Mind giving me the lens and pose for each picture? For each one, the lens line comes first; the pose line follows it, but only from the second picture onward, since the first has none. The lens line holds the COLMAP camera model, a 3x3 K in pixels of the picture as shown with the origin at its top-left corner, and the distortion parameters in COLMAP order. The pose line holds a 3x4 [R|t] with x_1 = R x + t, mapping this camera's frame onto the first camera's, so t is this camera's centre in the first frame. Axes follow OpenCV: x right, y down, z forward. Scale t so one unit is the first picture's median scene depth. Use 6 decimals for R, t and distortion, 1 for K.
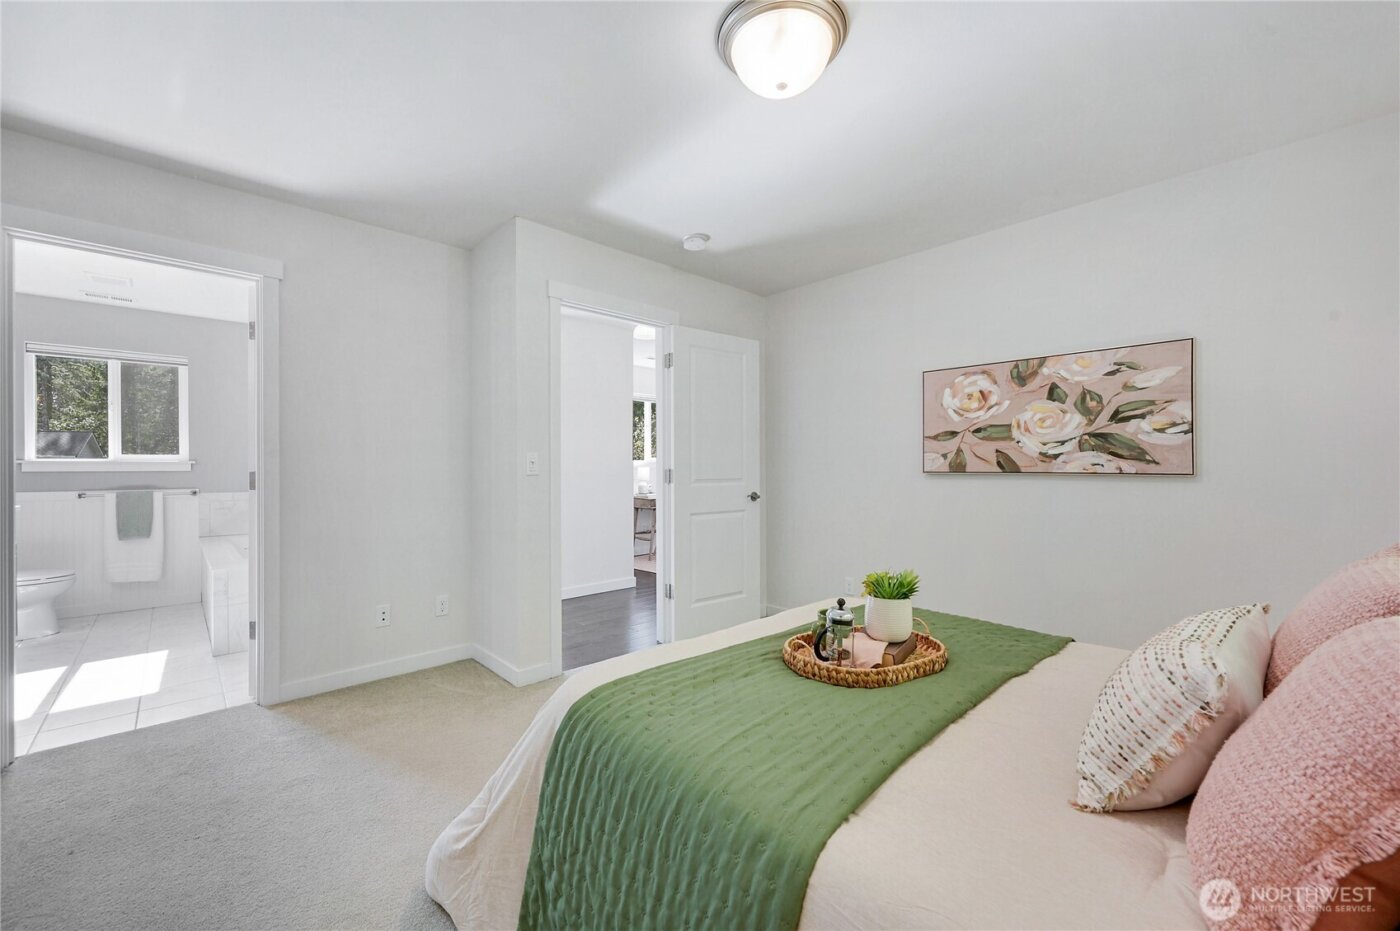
lens RADIAL K [[557.5, 0, 705.5], [0, 557.5, 462.3], [0, 0, 1]] dist [0.001075, 0.000072]
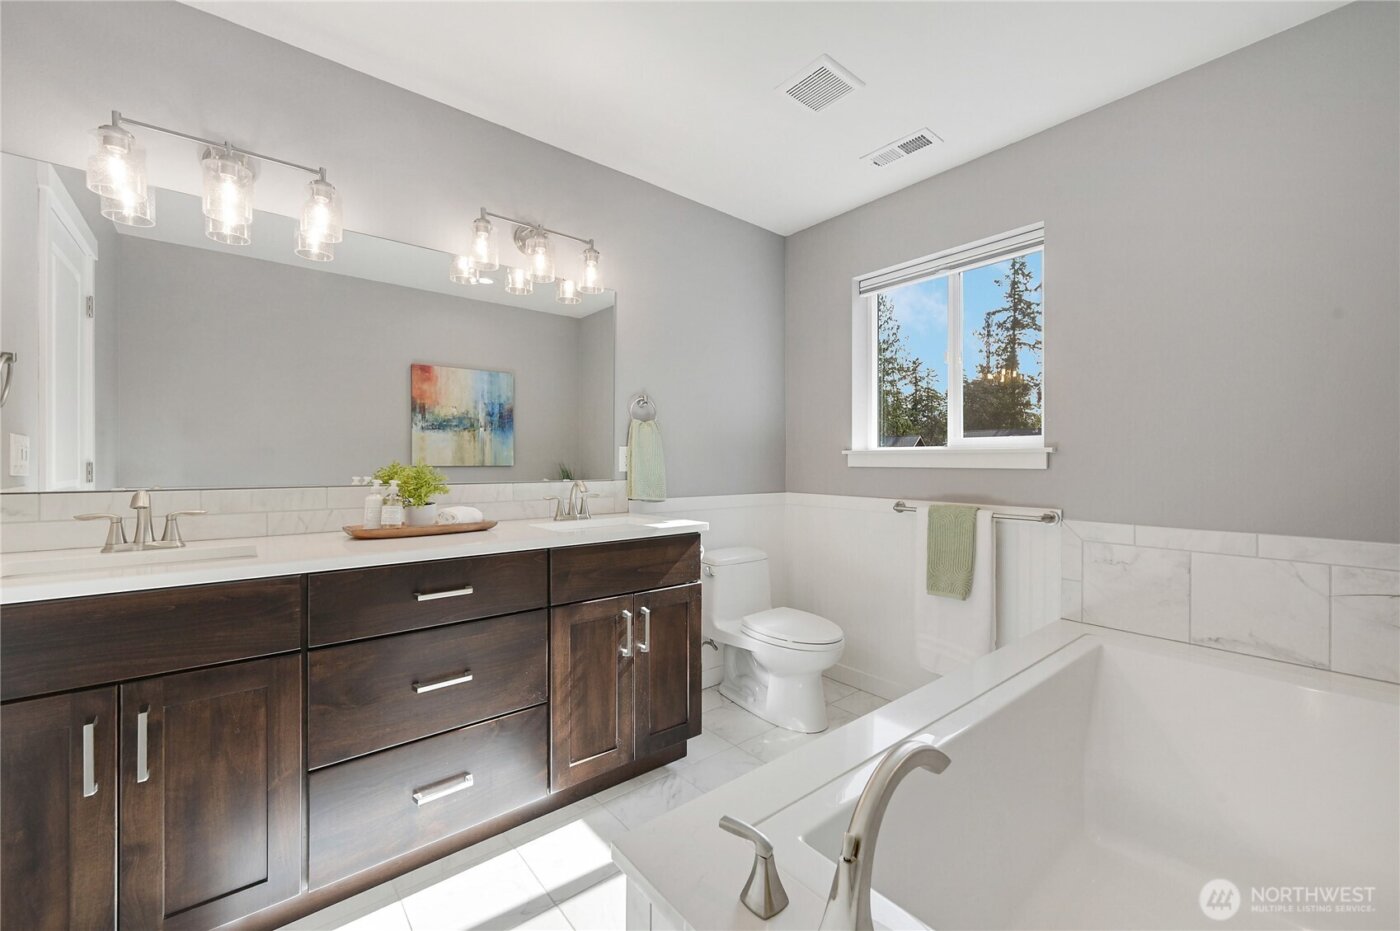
lens RADIAL K [[557.5, 0, 699.5], [0, 557.5, 463.1], [0, 0, 1]] dist [0.001075, 0.000072]
pose [[-0.069777, 0.004257, -0.997554, -0.464987], [0.007158, 0.999967, 0.003766, 0.007454], [0.997537, -0.006878, -0.069805, 0.774134]]
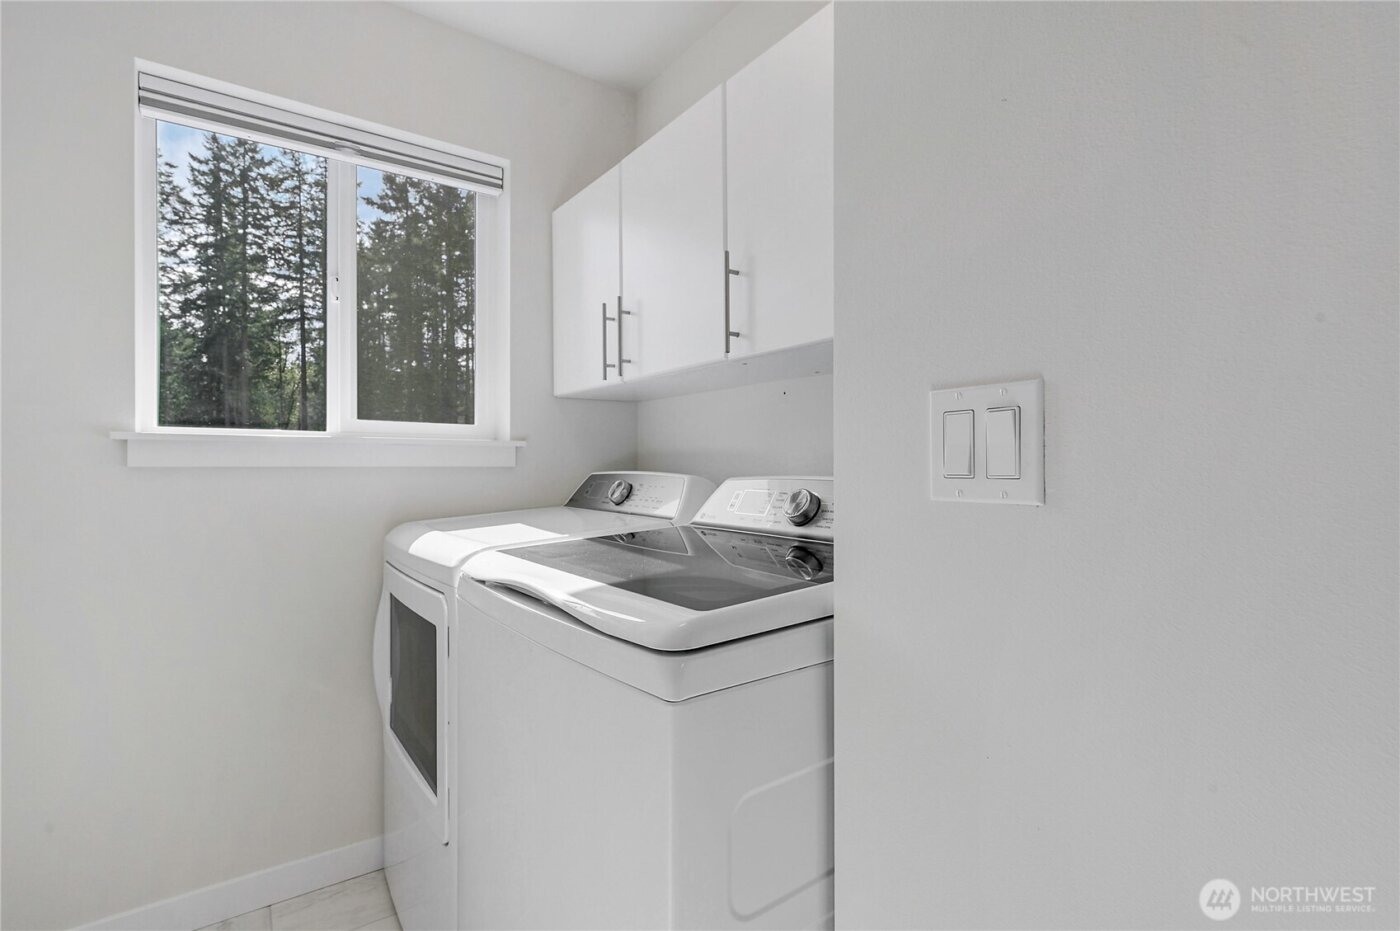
lens RADIAL K [[644.3, 0, 712.4], [0, 644.3, 463.1], [0, 0, 1]] dist [0.000708, 0.001643]
pose [[0.994577, 0.008550, -0.103655, -0.768249], [-0.007334, 0.999900, 0.012106, 0.006821], [0.103748, -0.011280, 0.994540, 0.600296]]
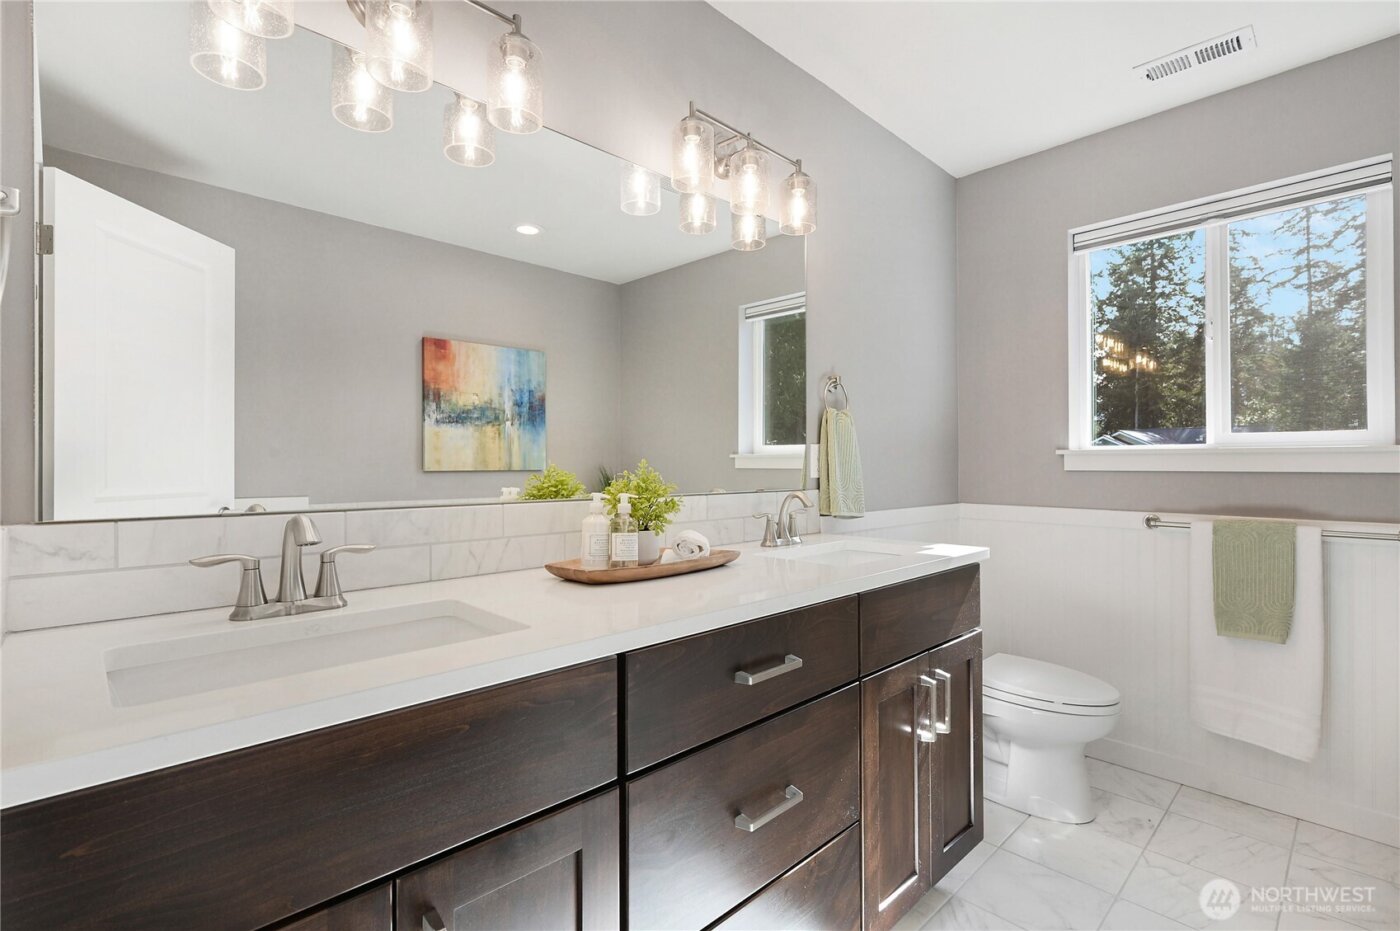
lens RADIAL K [[644.3, 0, 705.0], [0, 644.3, 465.3], [0, 0, 1]] dist [0.000708, 0.001643]
pose [[0.011210, 0.002943, -0.999933, -0.538028], [0.009145, 0.999954, 0.003045, 0.005889], [0.999895, -0.009178, 0.011182, 0.575990]]
